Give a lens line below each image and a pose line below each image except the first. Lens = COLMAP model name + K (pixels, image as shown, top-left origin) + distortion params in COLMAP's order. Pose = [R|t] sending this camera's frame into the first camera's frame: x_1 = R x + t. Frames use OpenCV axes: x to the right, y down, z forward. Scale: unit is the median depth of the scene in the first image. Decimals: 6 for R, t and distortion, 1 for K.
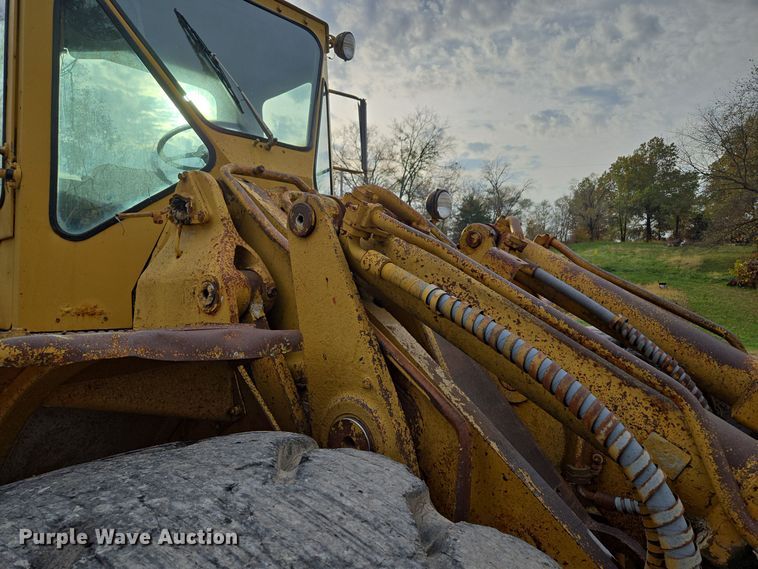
lens RADIAL K [[511.3, 0, 381.0], [0, 511.3, 280.8], [0, 0, 1]] dist [0.073243, -0.056779]
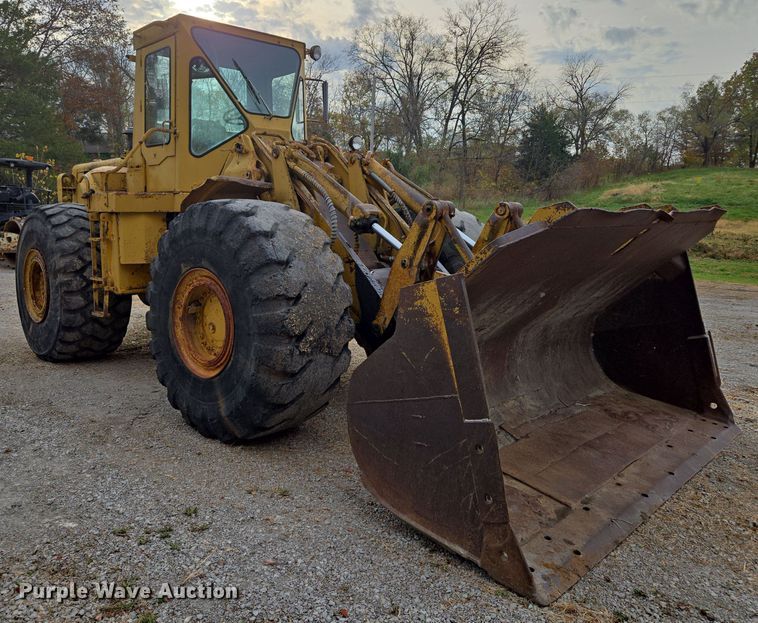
lens RADIAL K [[651.0, 0, 360.6], [0, 651.0, 286.4], [0, 0, 1]] dist [0.072323, -0.037399]
pose [[0.992501, 0.042119, -0.114749, 0.027610], [-0.029092, 0.993178, 0.112921, 0.007447], [0.118723, -0.108736, 0.986956, -0.097011]]
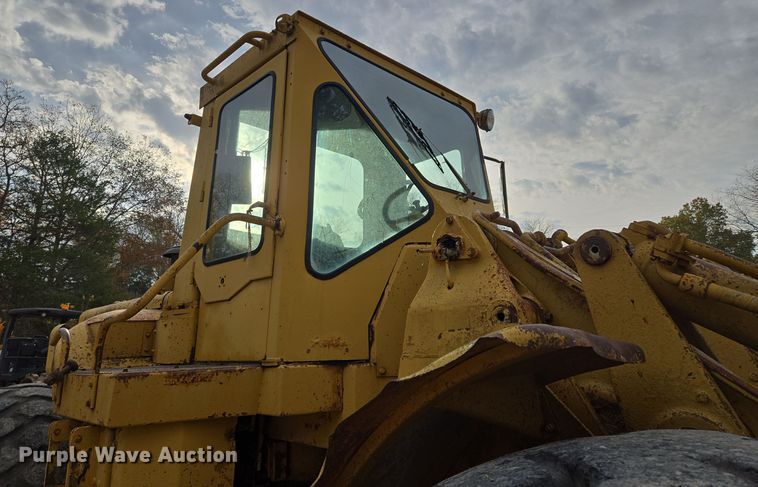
lens RADIAL K [[509.5, 0, 376.9], [0, 509.5, 199.3], [0, 0, 1]] dist [0.052095, -0.024072]
pose [[0.996654, -0.018248, -0.079676, -0.016092], [-0.004238, 0.961912, -0.273326, 0.002639], [0.081629, 0.272749, 0.958616, -0.005644]]
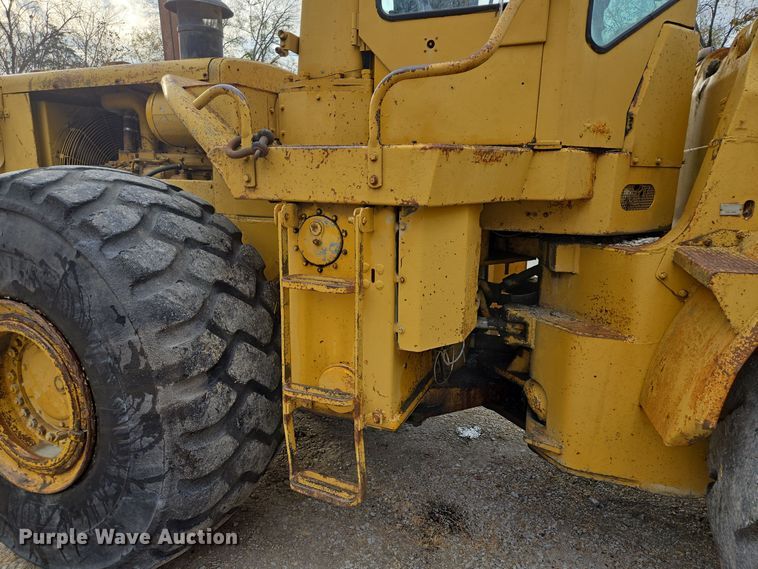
lens RADIAL K [[511.3, 0, 378.9], [0, 511.3, 286.7], [0, 0, 1]] dist [0.073243, -0.056779]
pose [[0.946774, -0.026546, 0.320803, -0.056511], [-0.042005, 0.977884, 0.204885, 0.007403], [-0.319147, -0.207455, 0.924720, 0.005187]]
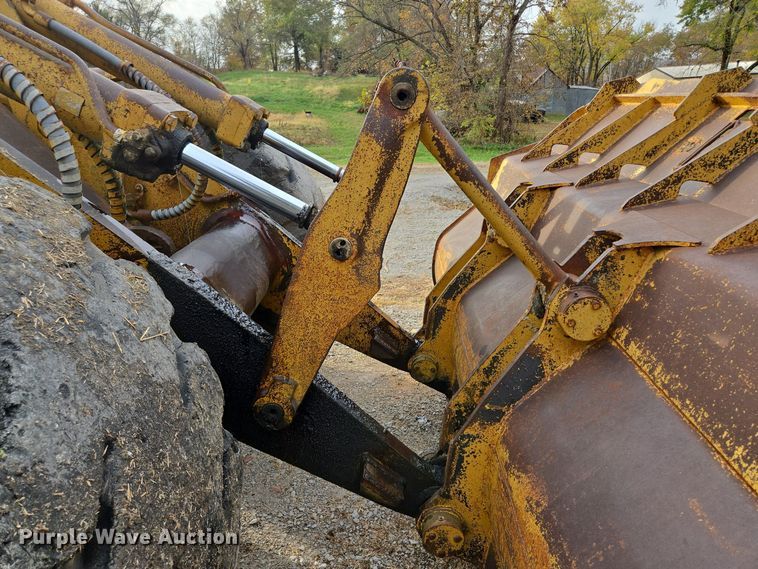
lens RADIAL K [[511.3, 0, 381.2], [0, 511.3, 289.8], [0, 0, 1]] dist [0.073243, -0.056779]
pose [[0.816745, -0.213065, 0.536220, 0.006727], [0.032324, 0.944761, 0.326163, 0.007580], [-0.576093, -0.249059, 0.778516, -0.017693]]
